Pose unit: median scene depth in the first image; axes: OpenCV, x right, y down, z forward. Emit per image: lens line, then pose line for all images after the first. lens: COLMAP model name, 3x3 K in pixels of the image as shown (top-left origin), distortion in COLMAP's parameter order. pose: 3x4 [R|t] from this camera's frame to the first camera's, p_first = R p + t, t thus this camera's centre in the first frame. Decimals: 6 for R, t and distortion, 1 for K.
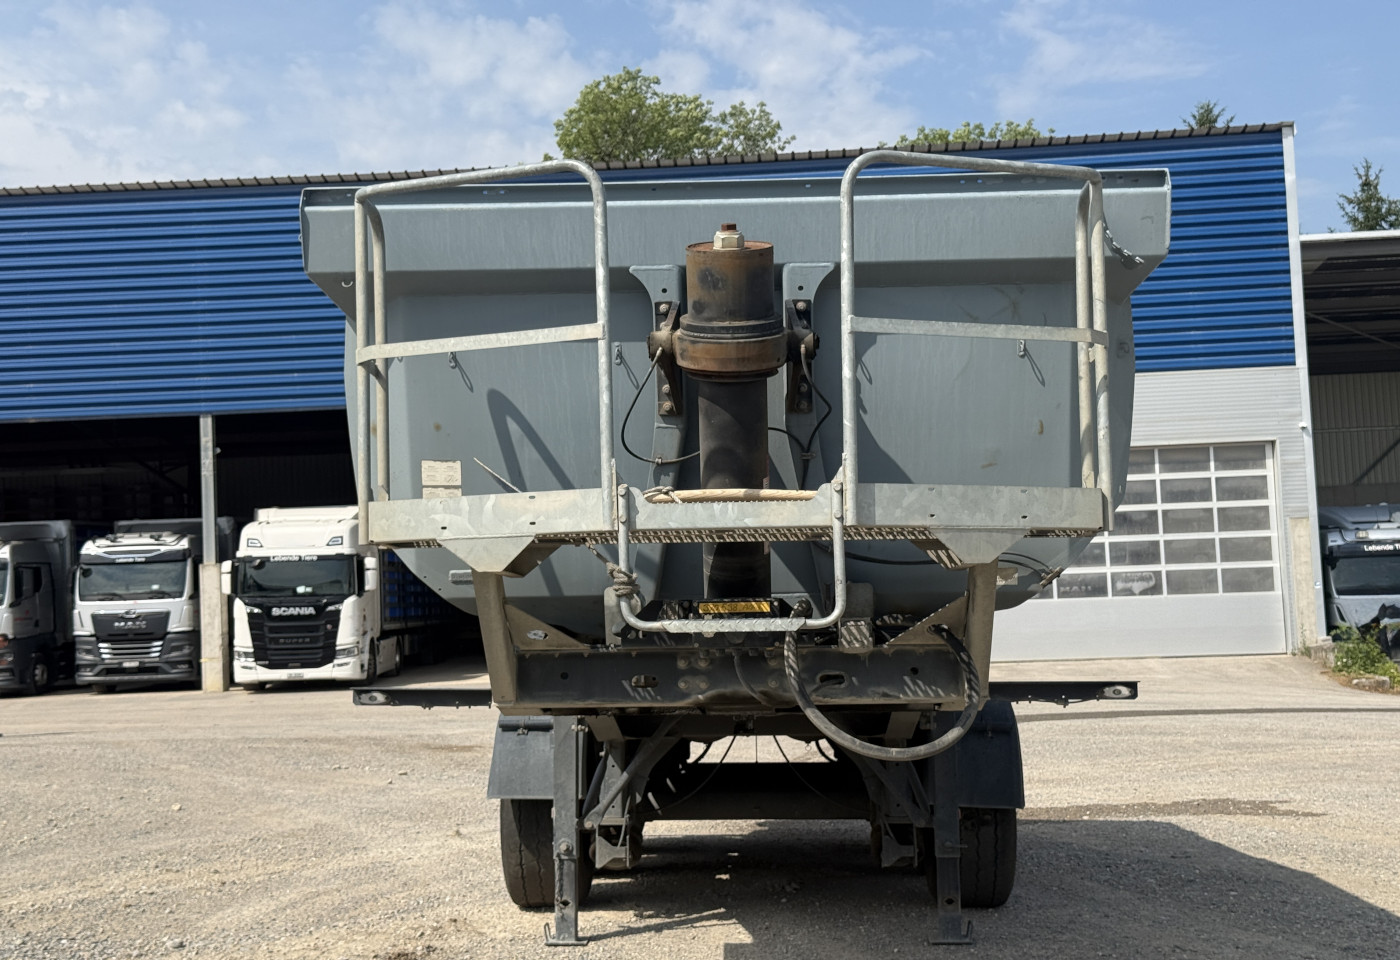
lens RADIAL K [[2003.0, 0, 700.0], [0, 2003.0, 480.0], [0, 0, 1]] dist [-0.138278, 1.837906]
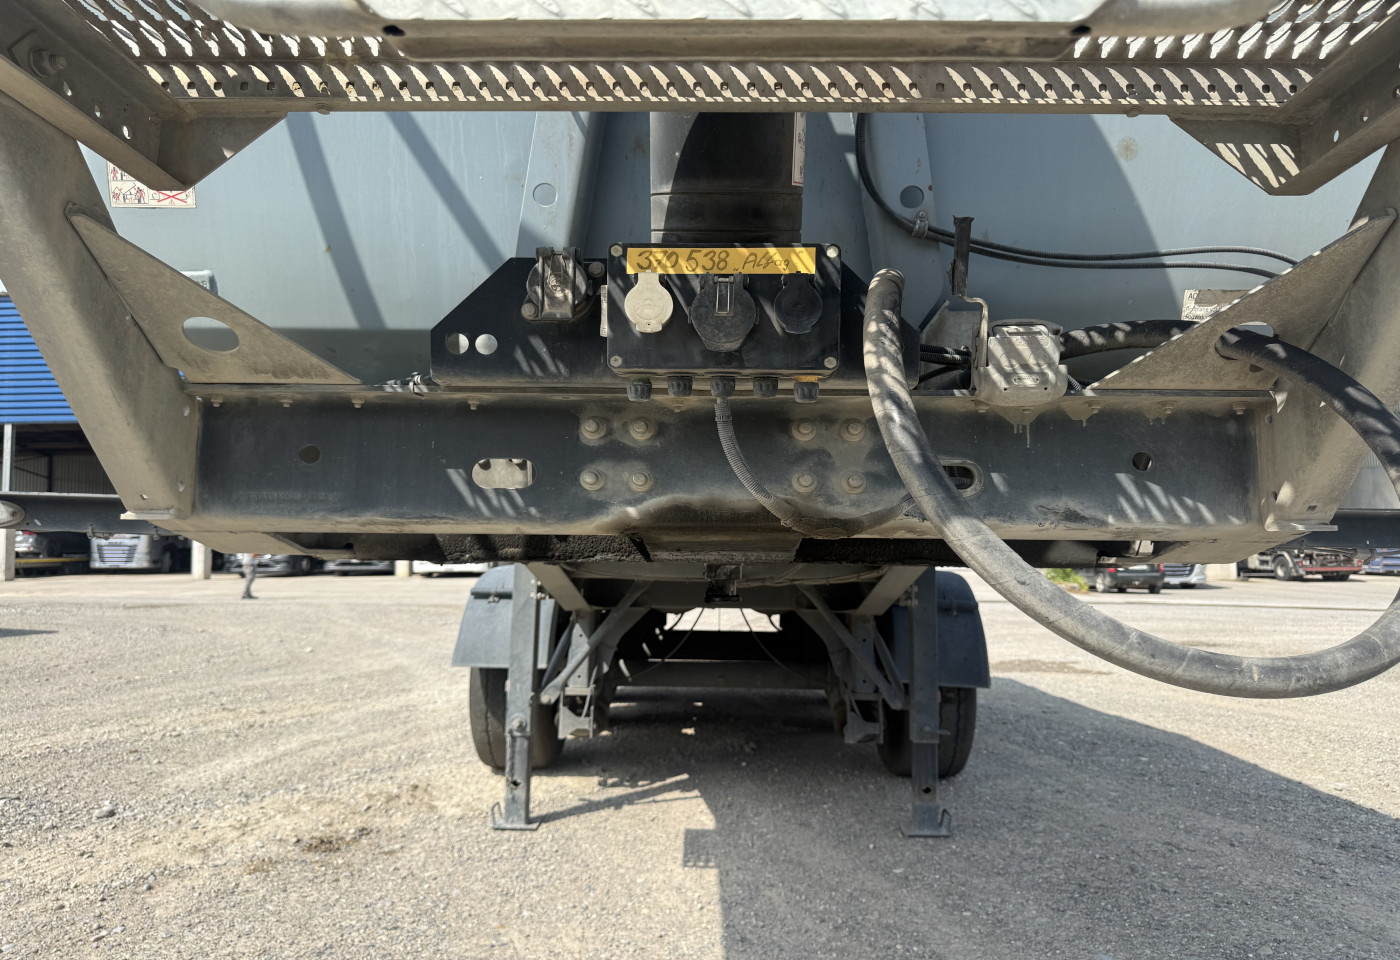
lens RADIAL K [[1070.3, 0, 764.8], [0, 1070.3, 480.4], [0, 0, 1]] dist [0.055991, -0.005805]
pose [[0.996833, 0.032826, 0.072430, 0.007441], [-0.033342, 0.999426, 0.005929, 0.062819], [-0.072194, -0.008326, 0.997356, 0.485796]]
